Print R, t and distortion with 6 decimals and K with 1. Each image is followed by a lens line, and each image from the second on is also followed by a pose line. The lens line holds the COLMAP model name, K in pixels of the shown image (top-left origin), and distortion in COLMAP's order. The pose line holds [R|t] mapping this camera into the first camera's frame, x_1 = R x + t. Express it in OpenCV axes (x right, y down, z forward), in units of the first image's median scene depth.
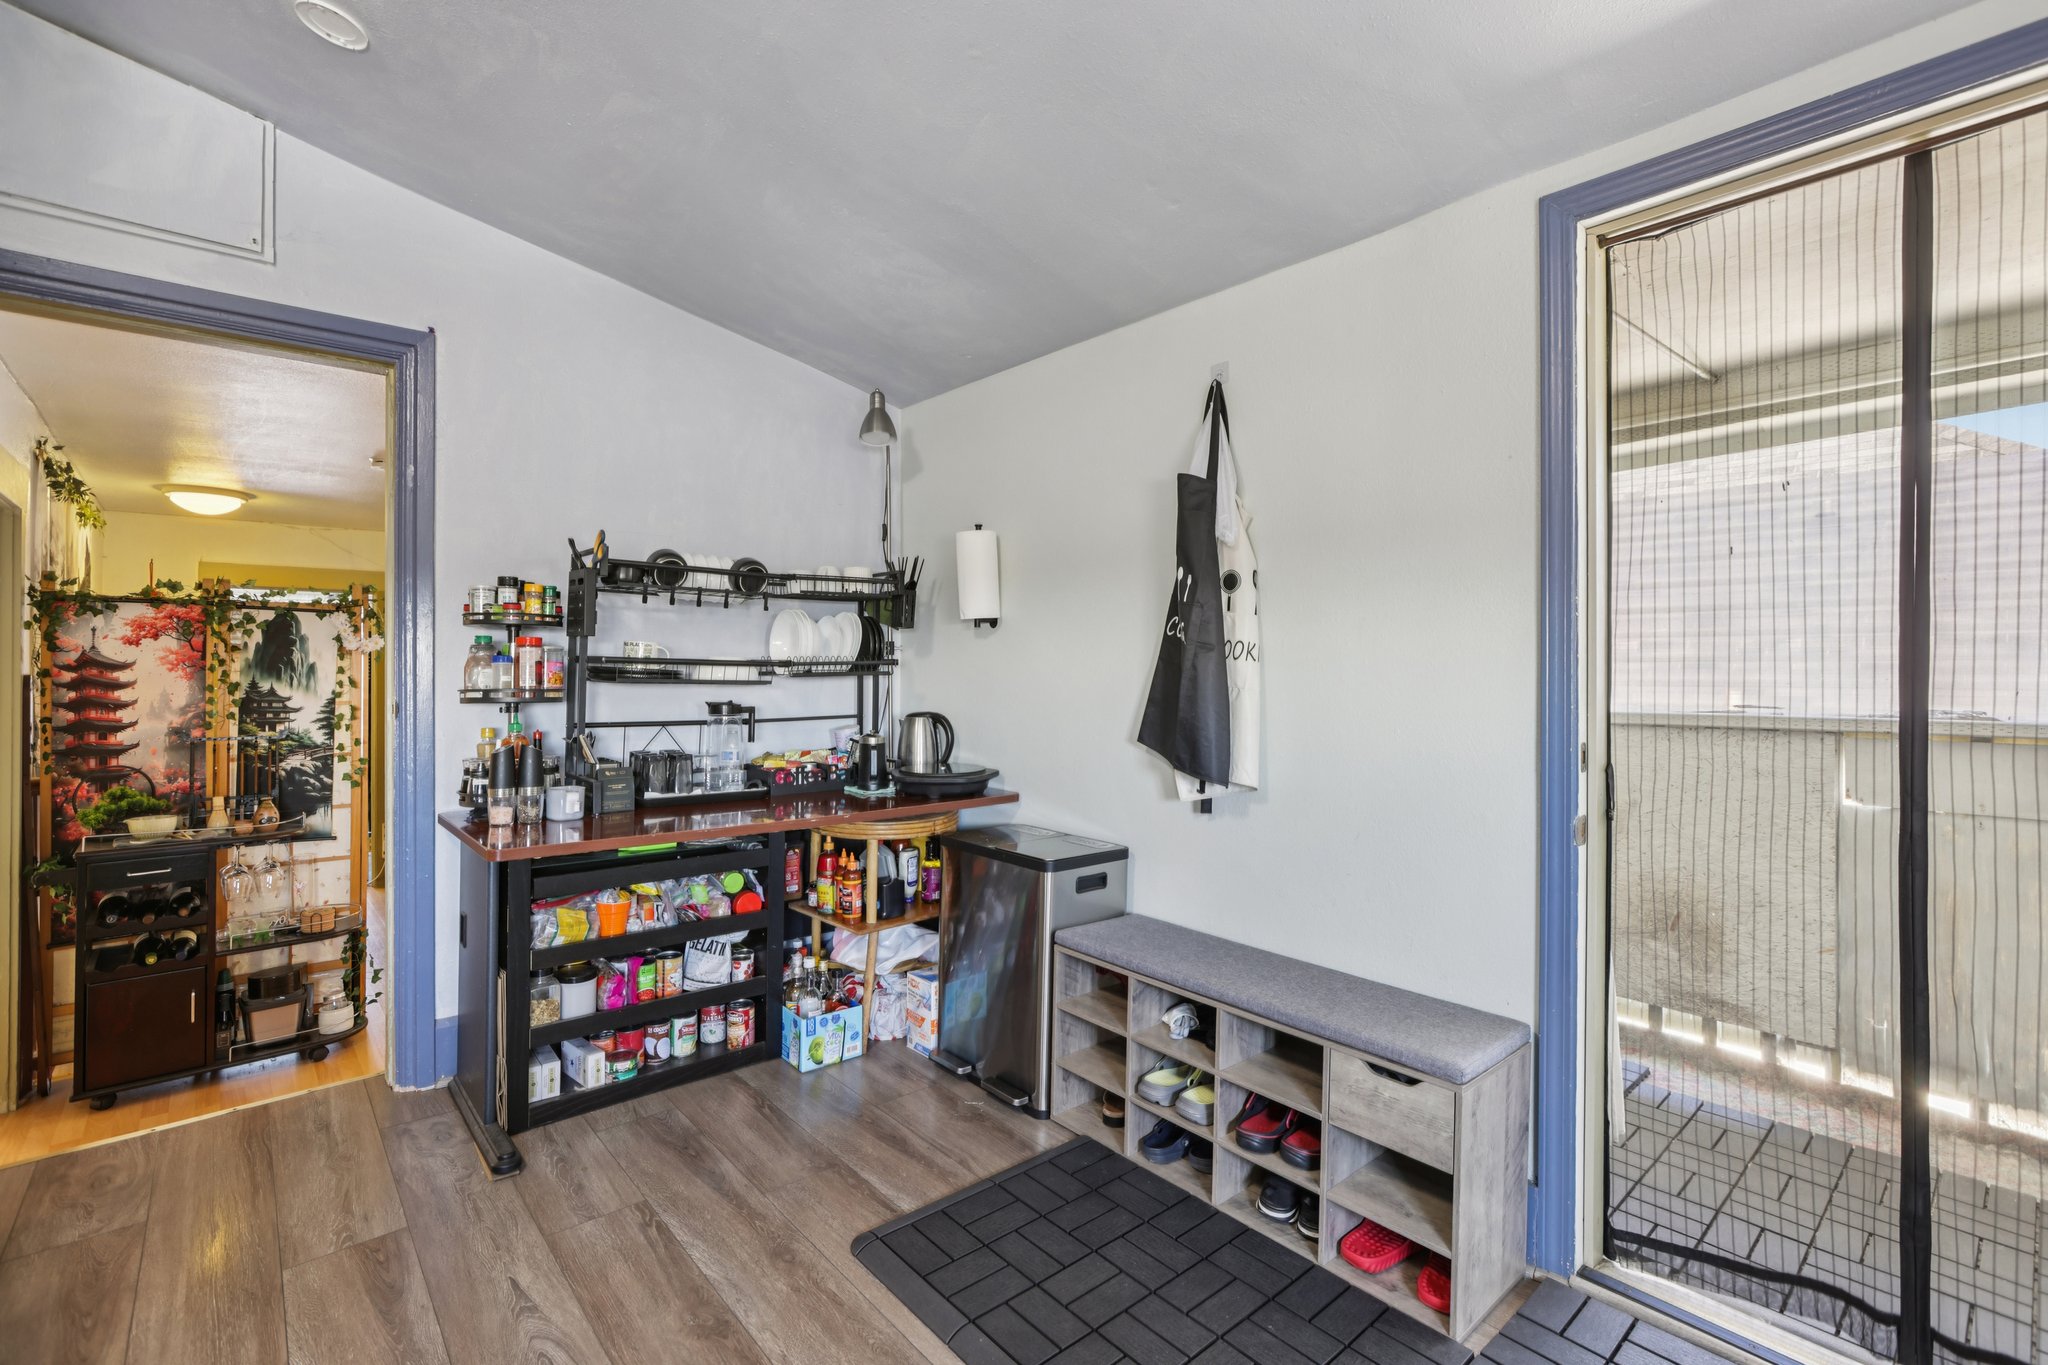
lens RADIAL K [[917.3, 0, 1023.8], [0, 917.3, 669.9], [0, 0, 1]] dist [-0.040425, 0.013840]
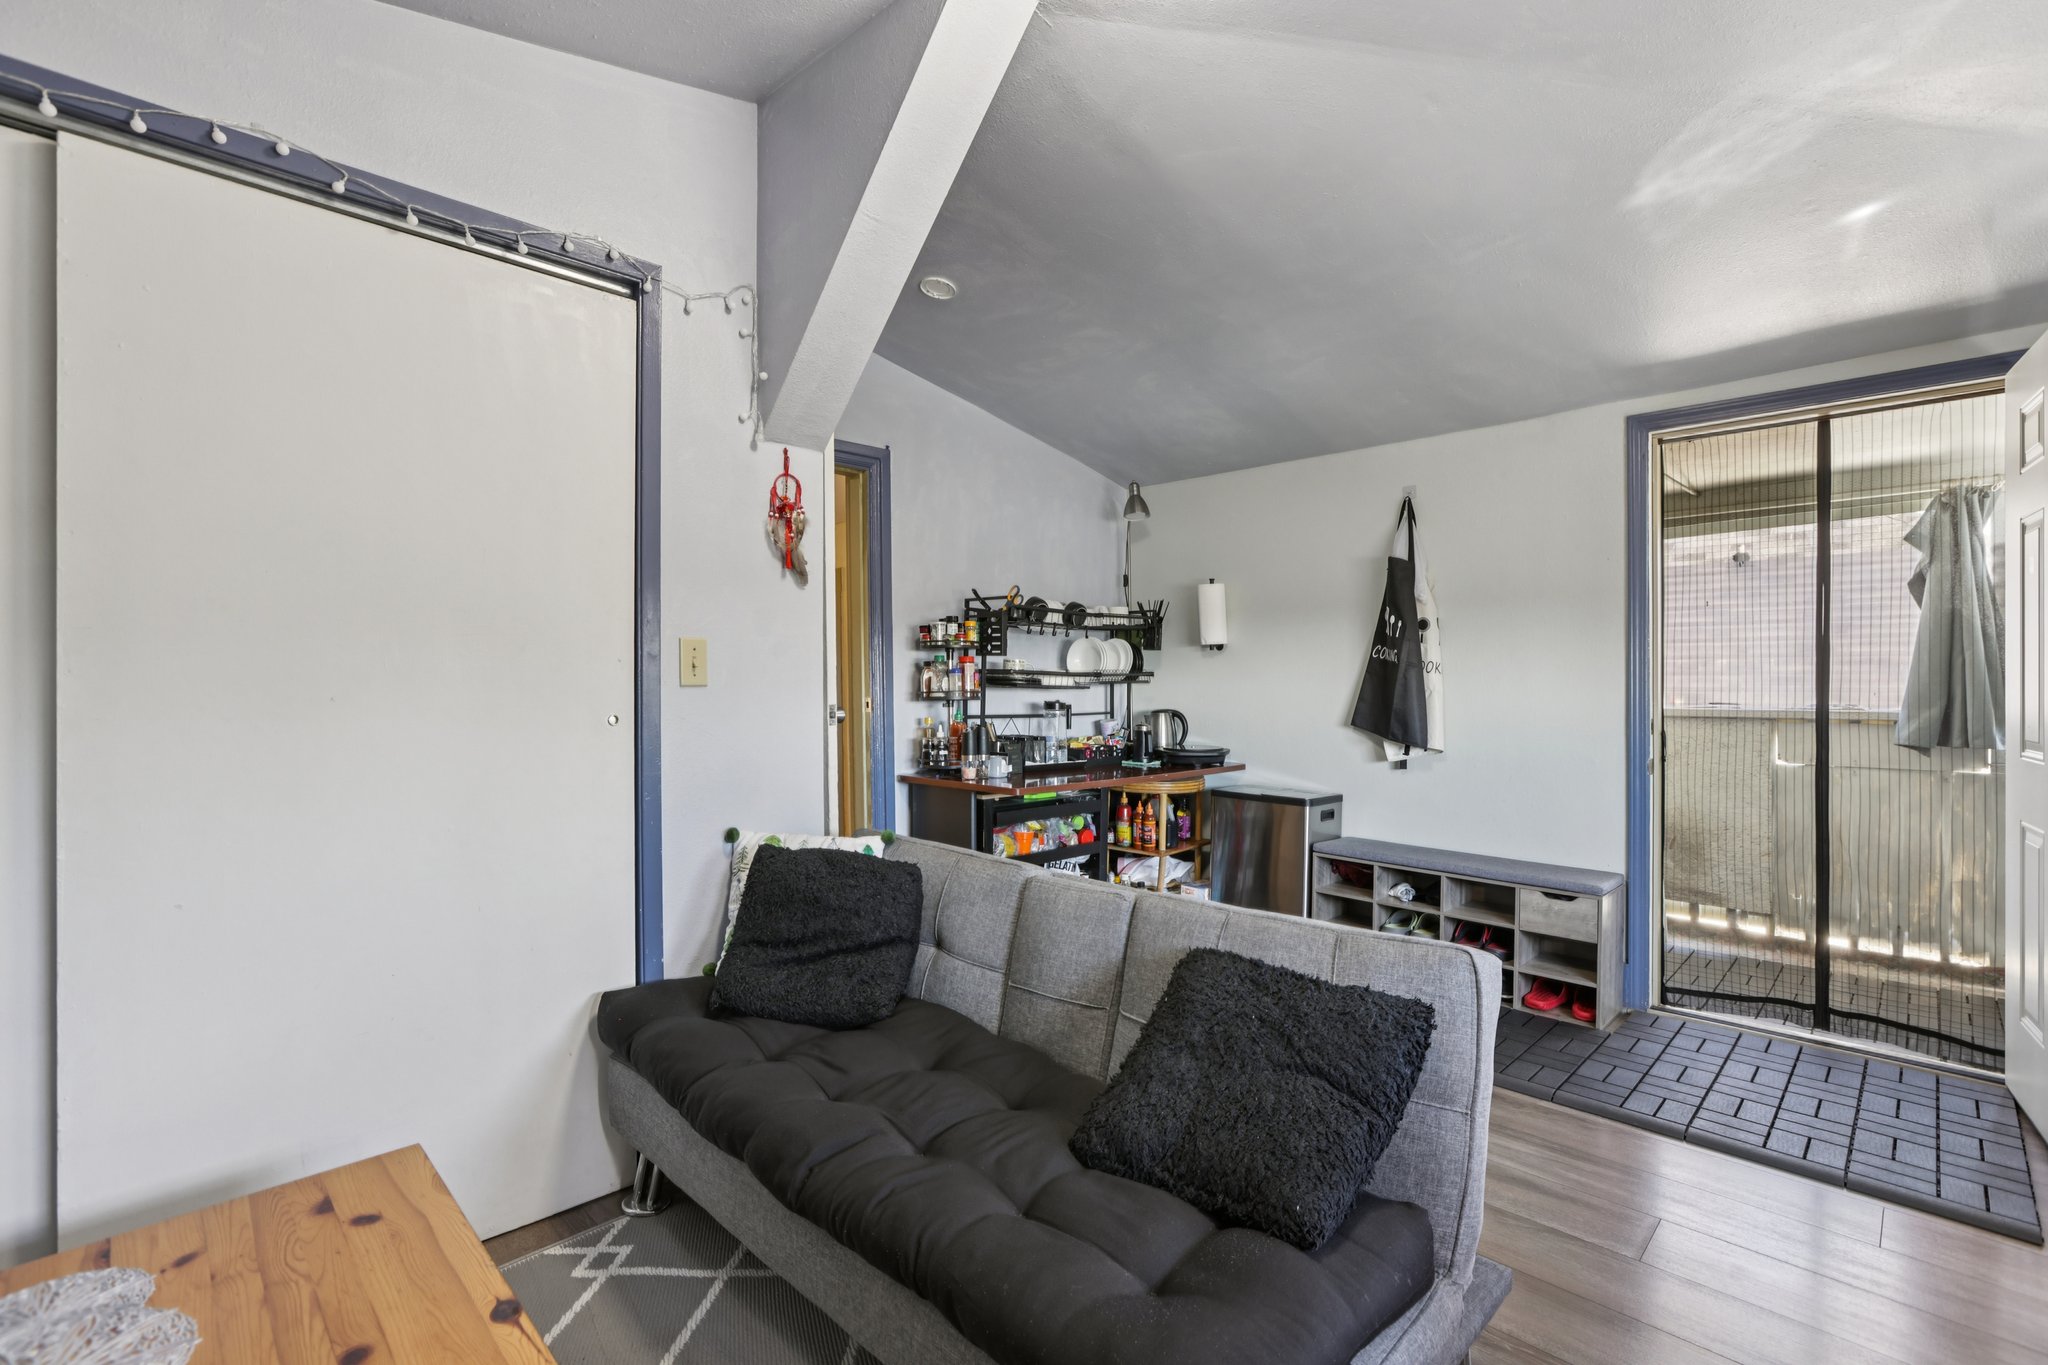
lens RADIAL K [[928.2, 0, 1021.4], [0, 928.2, 681.1], [0, 0, 1]] dist [-0.040910, 0.014160]
pose [[0.997351, 0.001214, 0.072722, -0.544671], [-0.001145, 0.999999, -0.000991, 0.005146], [-0.072723, 0.000905, 0.997352, -0.519120]]
